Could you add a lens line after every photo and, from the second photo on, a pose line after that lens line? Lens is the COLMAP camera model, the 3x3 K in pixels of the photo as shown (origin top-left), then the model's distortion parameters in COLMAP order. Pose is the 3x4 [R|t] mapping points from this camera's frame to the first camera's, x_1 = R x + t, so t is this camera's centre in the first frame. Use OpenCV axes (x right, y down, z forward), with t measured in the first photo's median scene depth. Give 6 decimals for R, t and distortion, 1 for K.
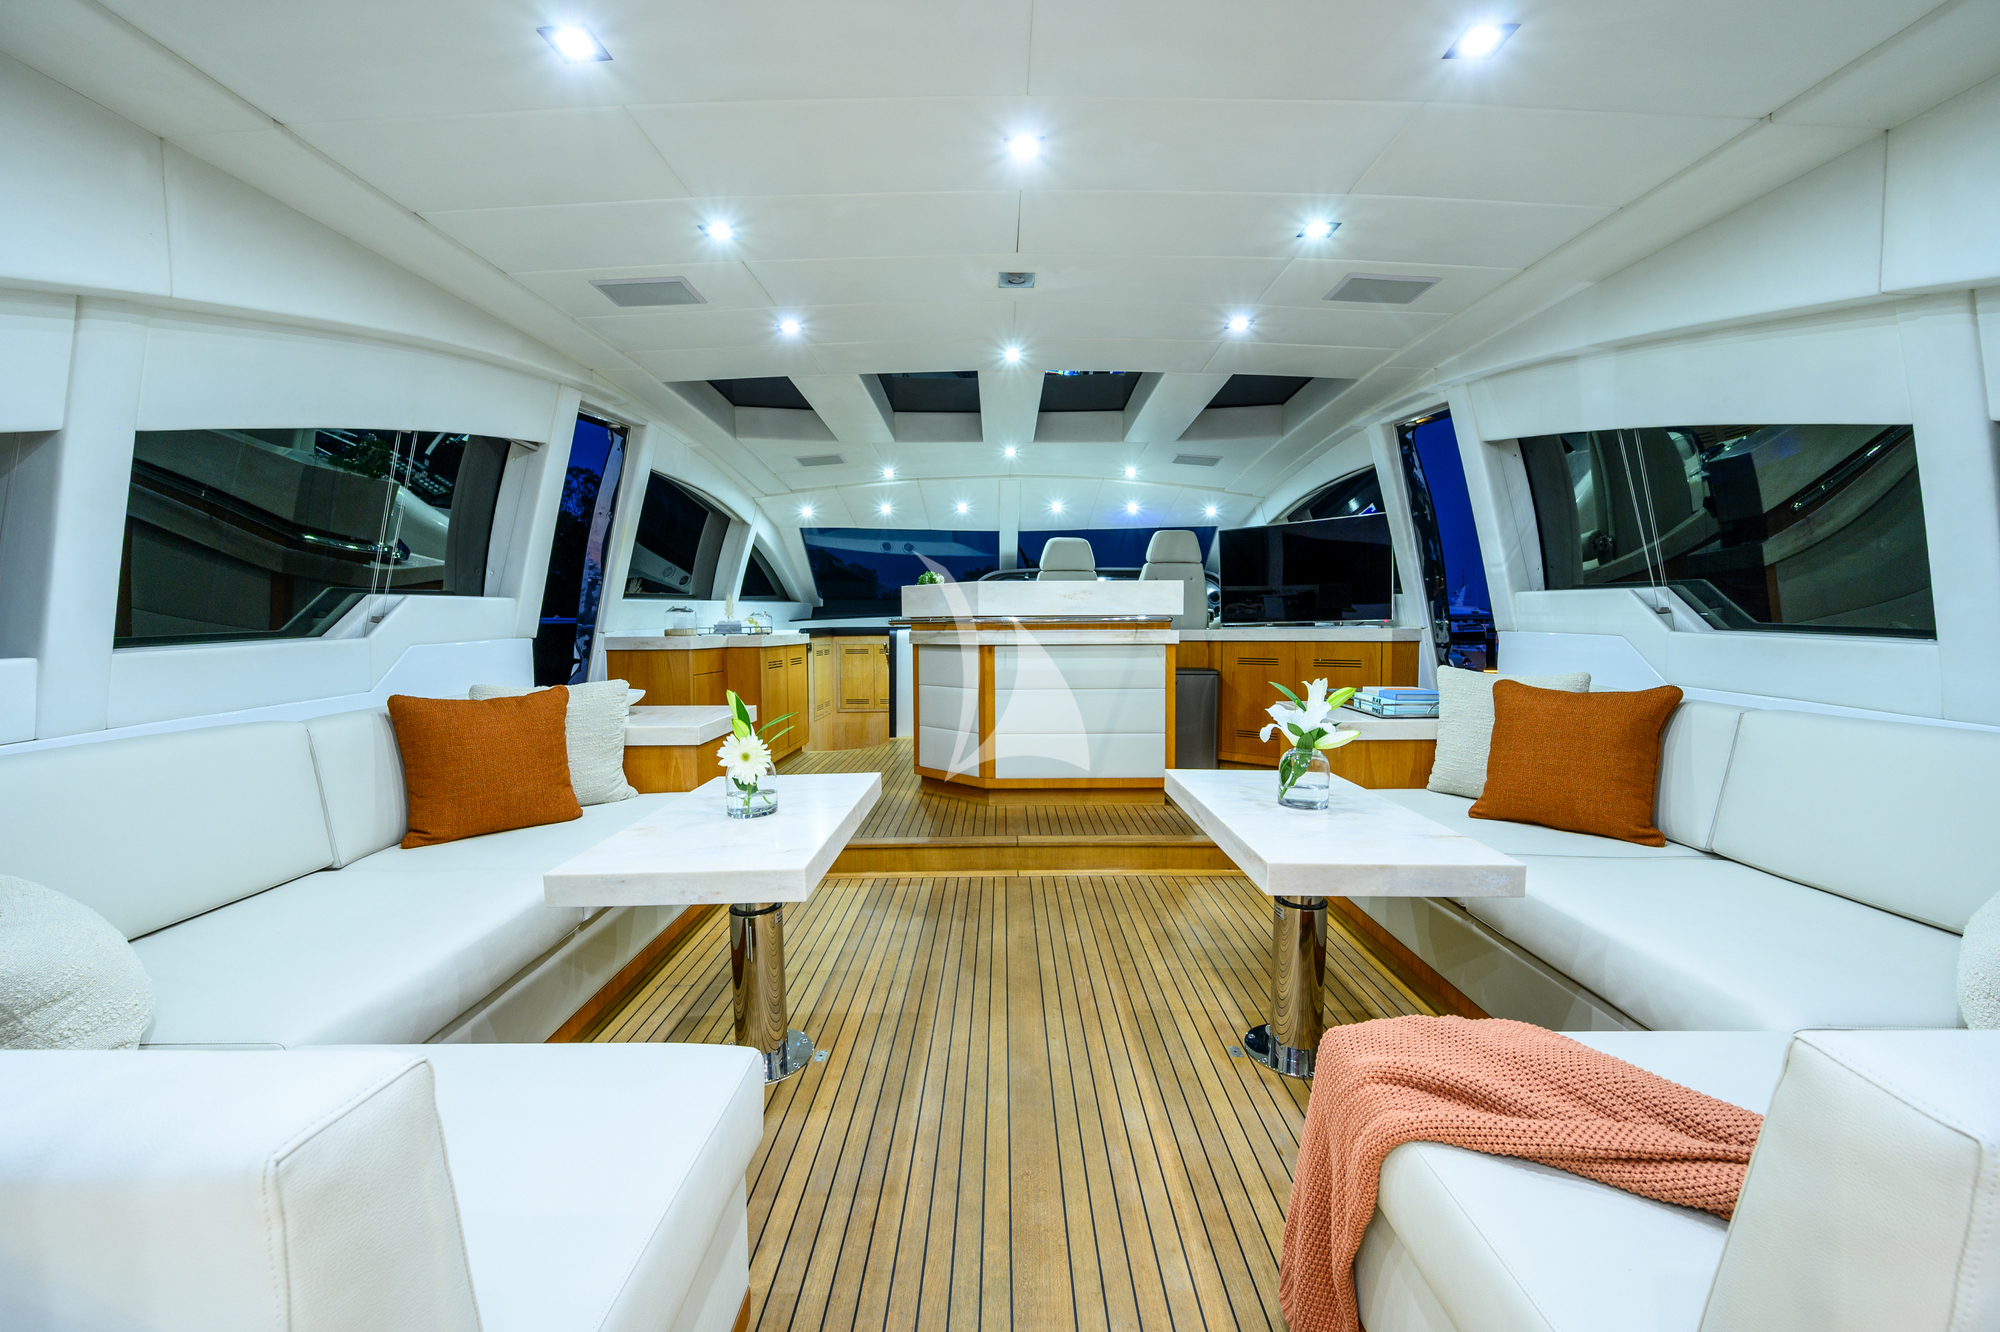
lens RADIAL K [[804.7, 0, 1000.0], [0, 804.7, 666.0], [0, 0, 1]] dist [0.000759, 0.000031]
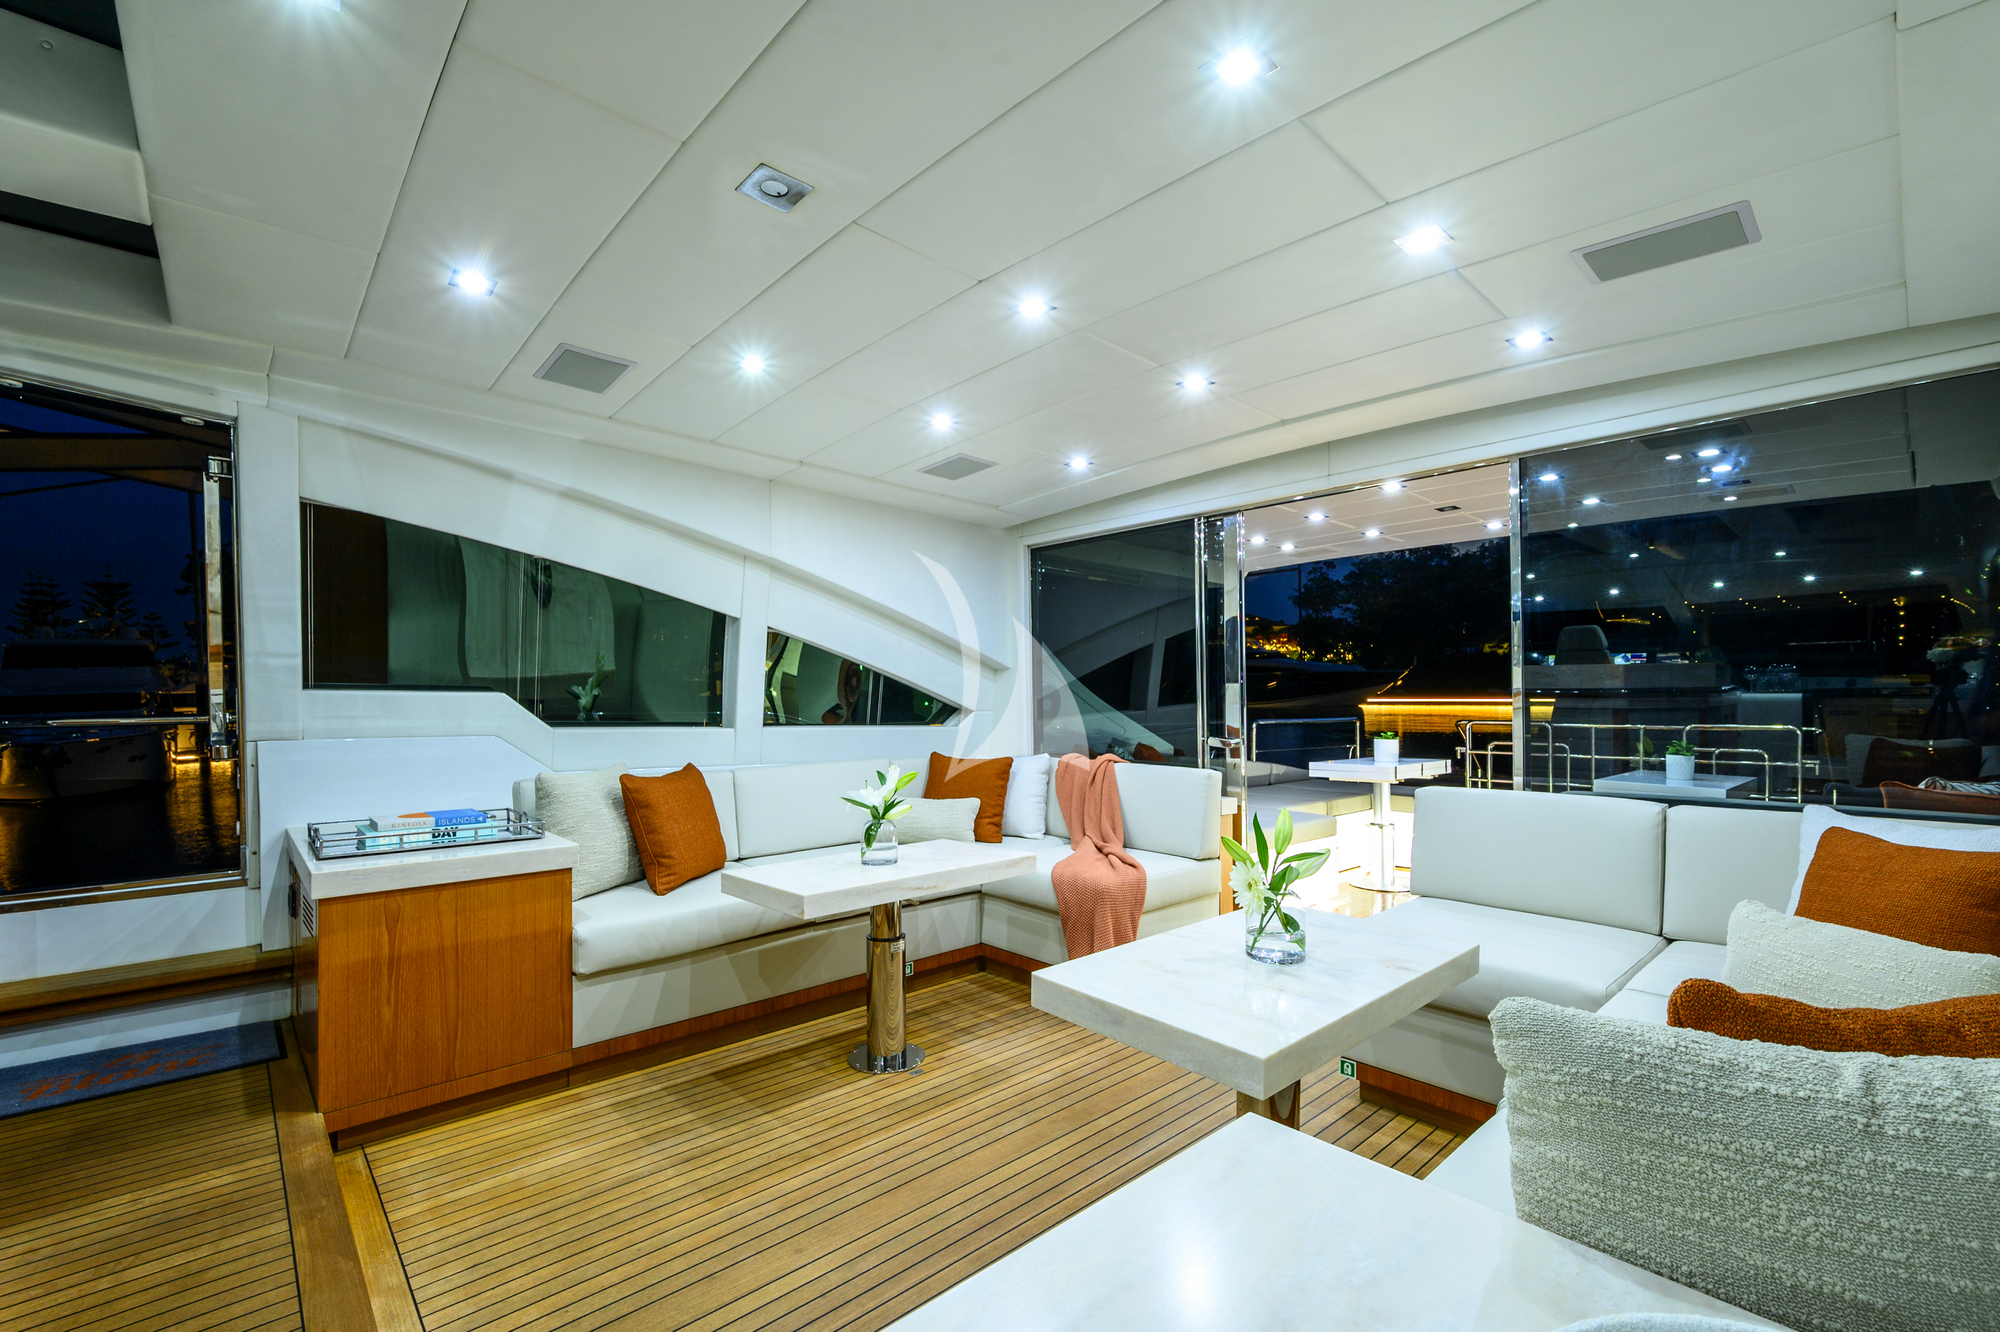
lens RADIAL K [[859.7, 0, 1006.6], [0, 859.7, 695.6], [0, 0, 1]] dist [0.000471, 0.000012]
pose [[-0.690436, 0.010424, 0.723319, -0.399562], [0.056936, 0.997577, 0.039972, -0.071654], [-0.721150, 0.068781, -0.689357, 0.935673]]
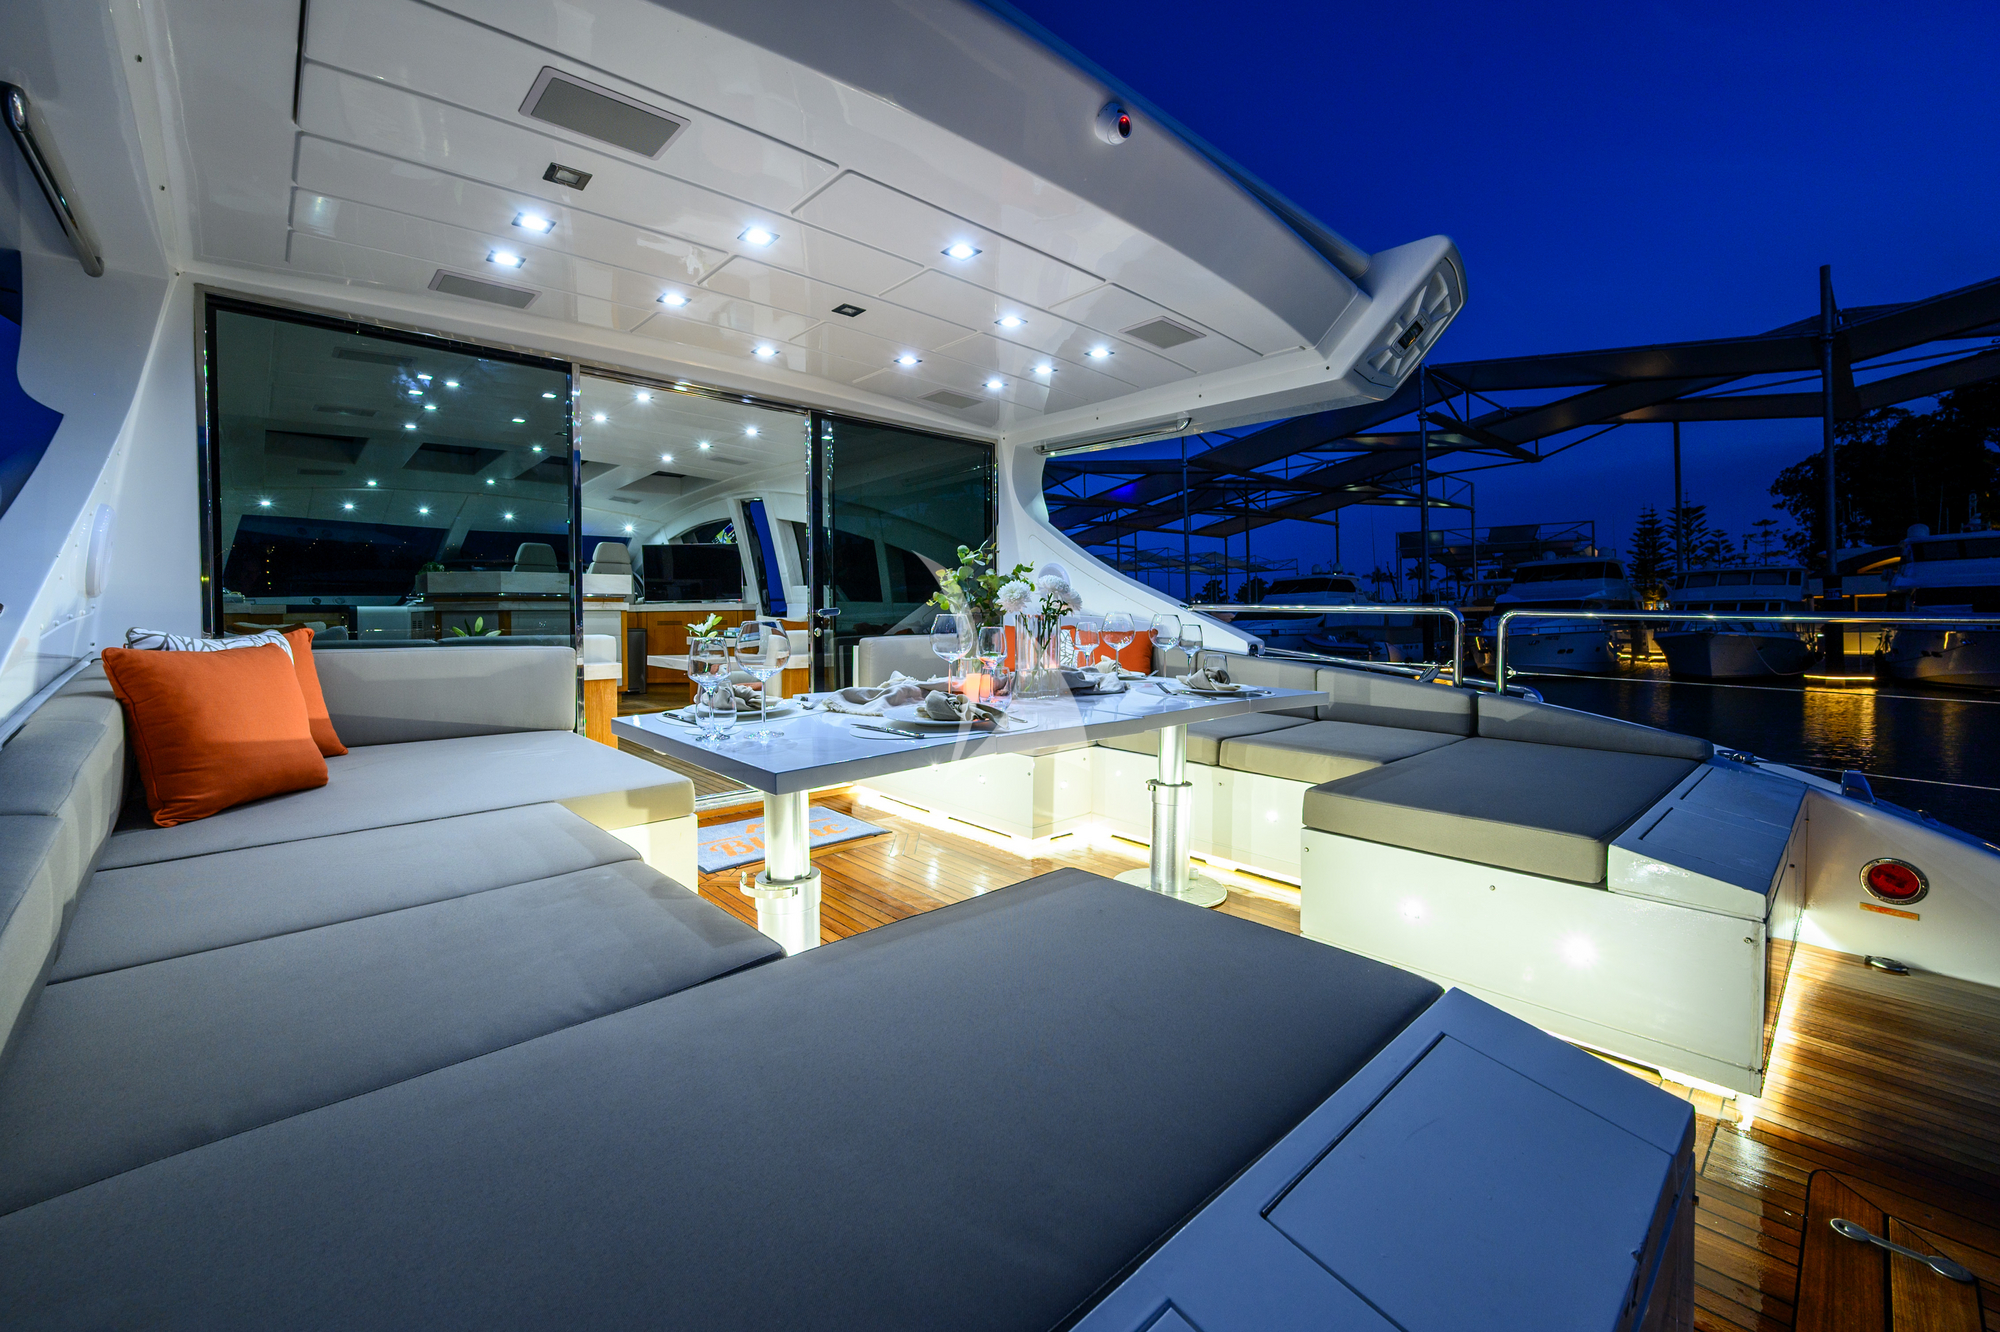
lens RADIAL K [[804.7, 0, 1000.0], [0, 804.7, 666.0], [0, 0, 1]] dist [0.000759, 0.000031]
pose [[0.720394, -0.040815, 0.692363, -0.444016], [0.035278, 0.999131, 0.022192, 0.088384], [-0.692667, 0.008439, 0.721208, -0.885154]]
